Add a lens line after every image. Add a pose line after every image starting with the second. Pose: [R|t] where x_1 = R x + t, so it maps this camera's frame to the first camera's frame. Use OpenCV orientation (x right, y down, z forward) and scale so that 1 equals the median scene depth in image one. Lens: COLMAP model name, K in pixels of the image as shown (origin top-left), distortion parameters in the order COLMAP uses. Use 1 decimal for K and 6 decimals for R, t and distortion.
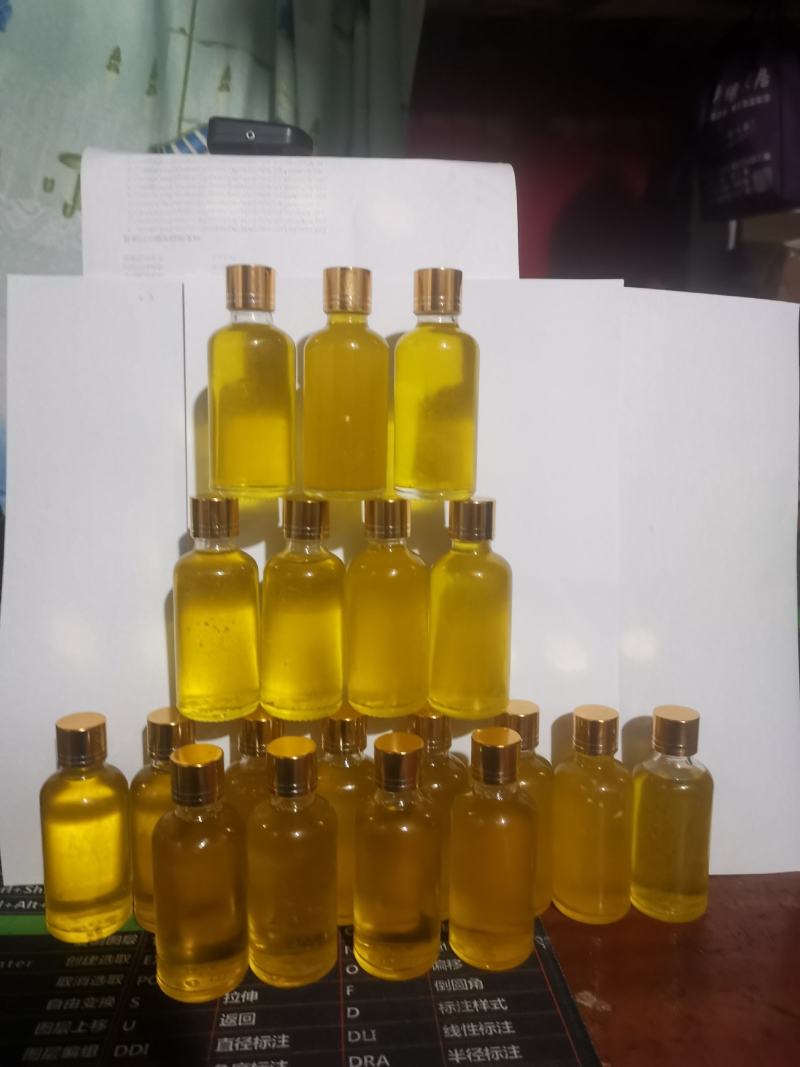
lens RADIAL K [[861.0, 0, 400.0], [0, 861.0, 533.5], [0, 0, 1]] dist [-0.002462, -0.004168]
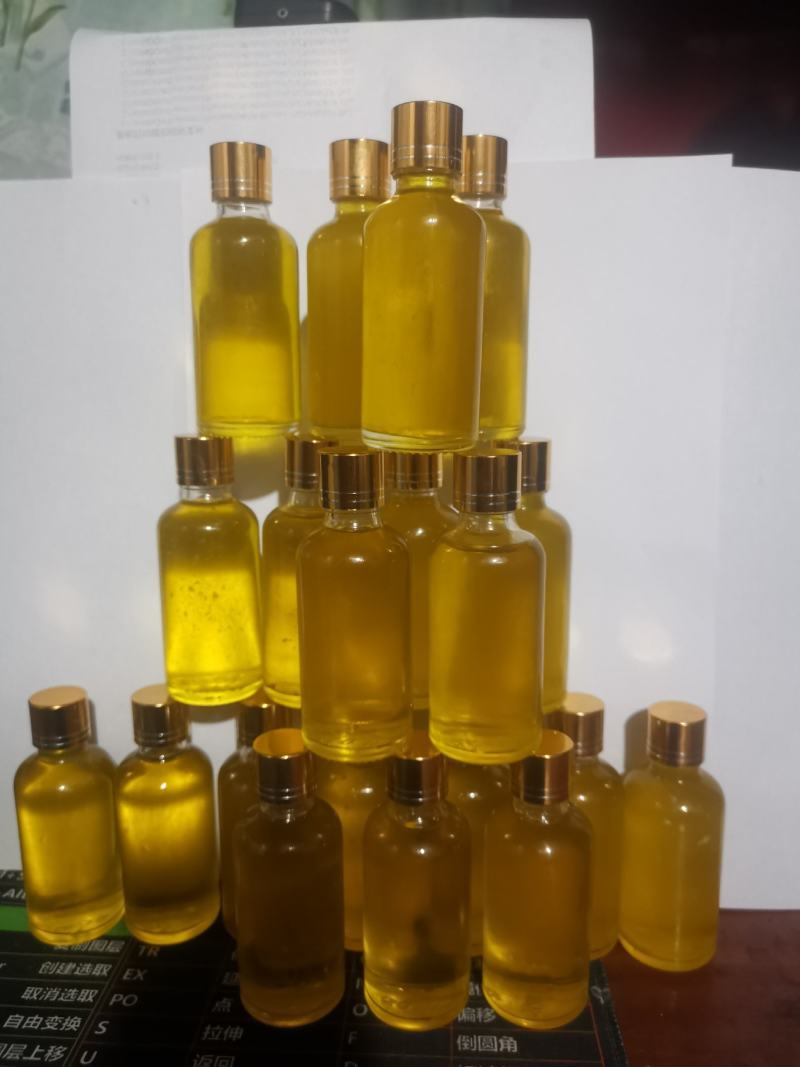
lens RADIAL K [[857.0, 0, 383.3], [0, 857.0, 538.5], [0, 0, 1]] dist [-0.022263, 0.000209]
pose [[0.988919, 0.017435, -0.147430, 0.078047], [-0.010977, 0.998949, 0.044504, 0.017324], [0.148051, -0.042392, 0.988071, 0.211072]]
